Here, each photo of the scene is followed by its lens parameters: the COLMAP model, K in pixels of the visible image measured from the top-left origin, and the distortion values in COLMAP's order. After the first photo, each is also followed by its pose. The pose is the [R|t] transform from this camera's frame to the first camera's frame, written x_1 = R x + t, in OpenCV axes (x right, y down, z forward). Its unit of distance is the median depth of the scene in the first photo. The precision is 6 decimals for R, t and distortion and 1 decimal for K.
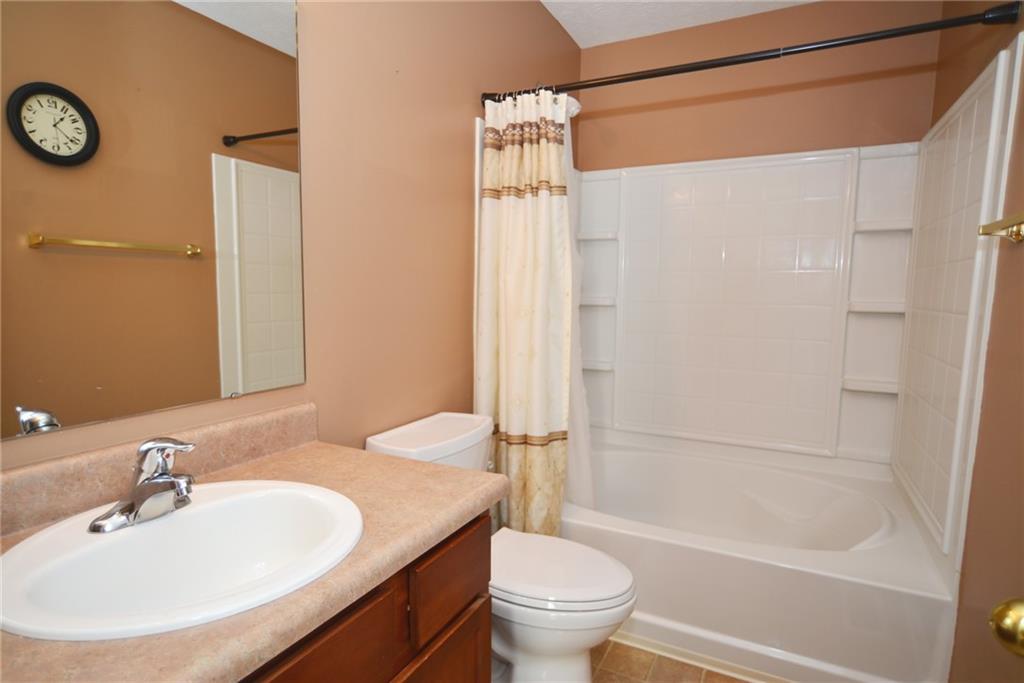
lens RADIAL K [[577.6, 0, 512.0], [0, 577.6, 341.5], [0, 0, 1]] dist [-0.000786, -0.000235]
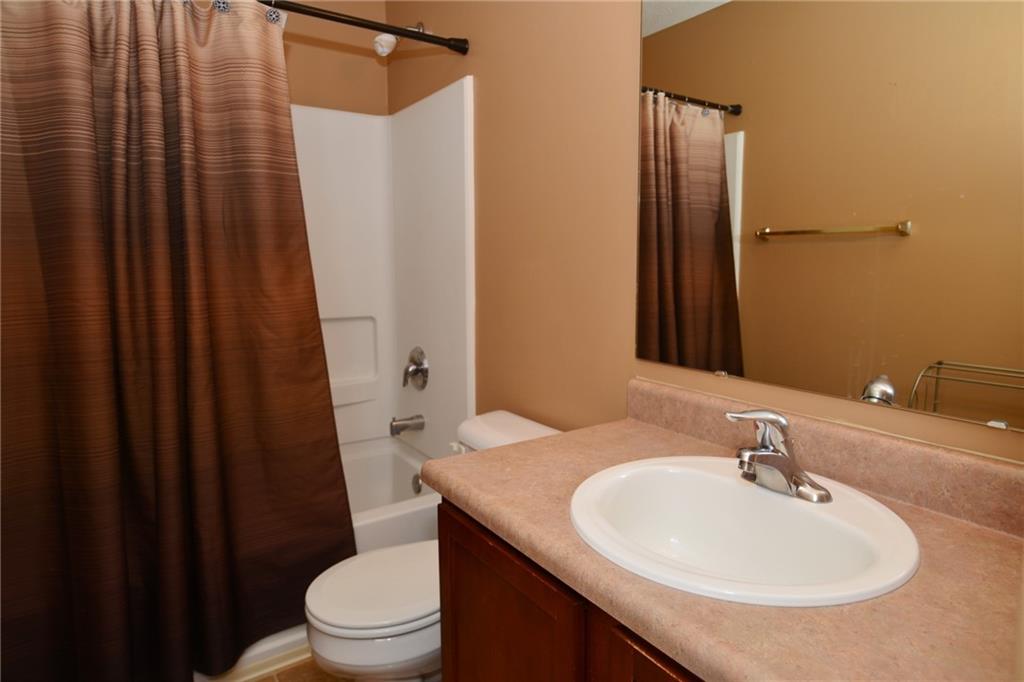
lens RADIAL K [[577.6, 0, 512.0], [0, 577.6, 341.0], [0, 0, 1]] dist [-0.000786, -0.000235]
pose [[-0.461219, 0.117553, -0.879465, 0.364679], [-0.090445, 0.979793, 0.178395, -0.068518], [0.882664, 0.161822, -0.441268, 0.836033]]
